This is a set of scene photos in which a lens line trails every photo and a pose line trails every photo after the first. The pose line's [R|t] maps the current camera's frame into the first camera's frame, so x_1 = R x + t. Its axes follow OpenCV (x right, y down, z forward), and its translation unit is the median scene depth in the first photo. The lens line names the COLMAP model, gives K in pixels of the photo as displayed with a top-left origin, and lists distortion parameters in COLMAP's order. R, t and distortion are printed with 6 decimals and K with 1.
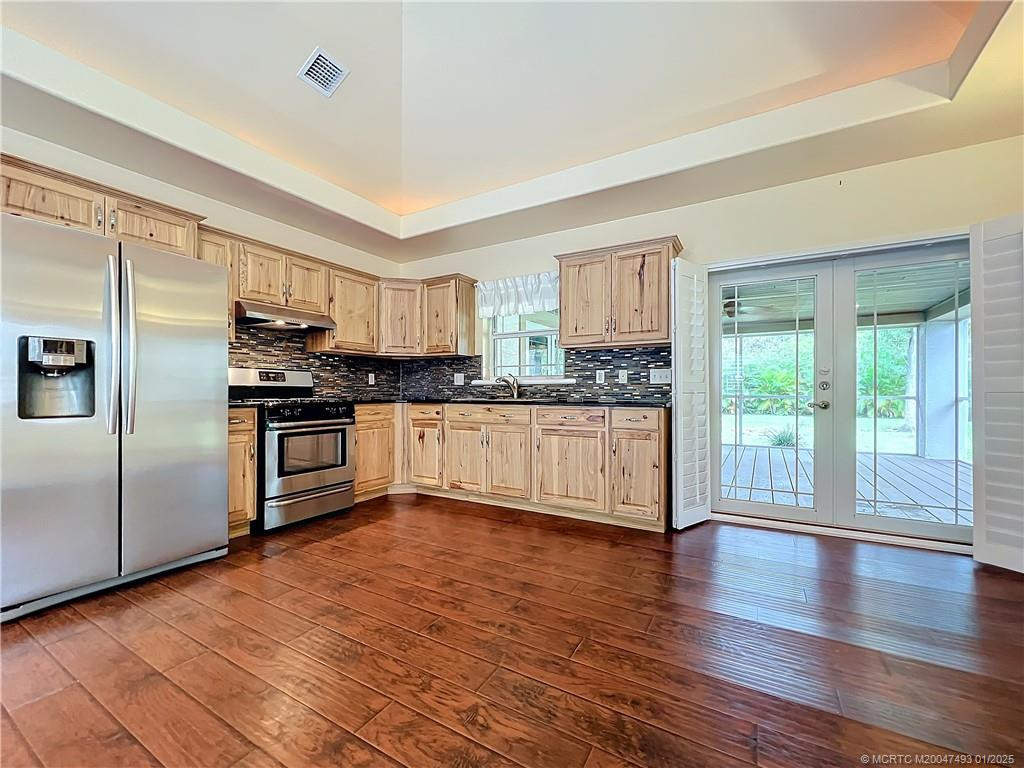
lens RADIAL K [[428.1, 0, 494.3], [0, 428.1, 391.4], [0, 0, 1]] dist [-0.006913, 0.000988]
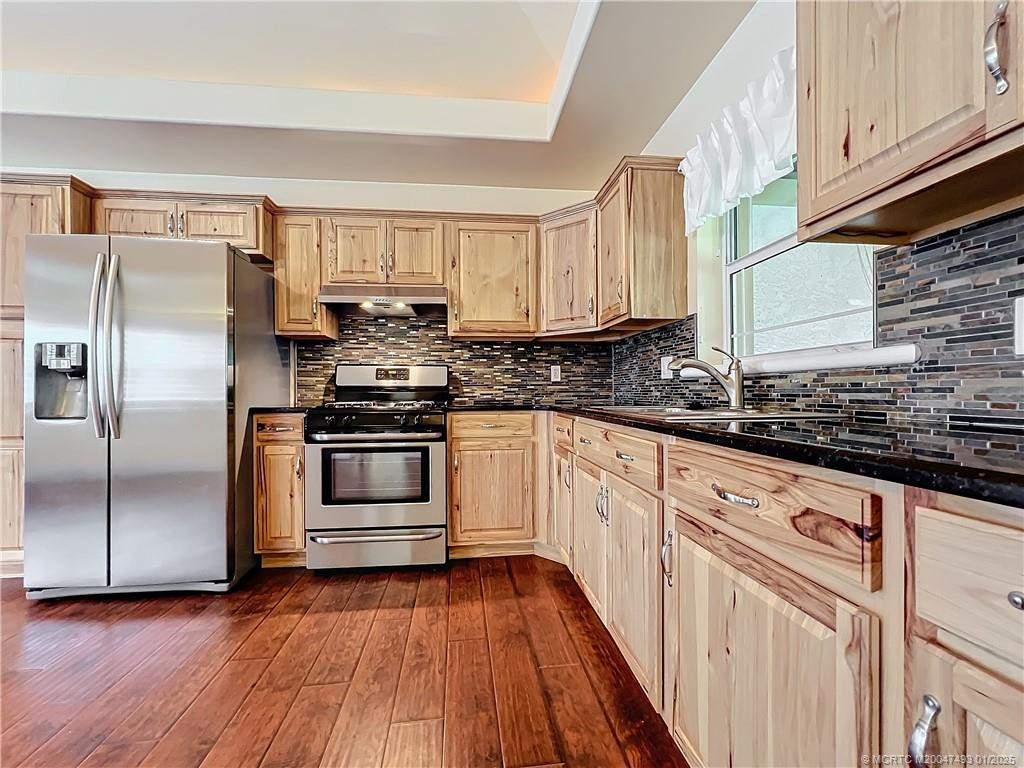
lens RADIAL K [[428.1, 0, 517.6], [0, 428.1, 393.4], [0, 0, 1]] dist [-0.006913, 0.000988]
pose [[0.618689, 0.000222, -0.785636, 0.260385], [0.005216, 0.999977, 0.004390, -0.000395], [0.785619, -0.006814, 0.618674, 0.663796]]
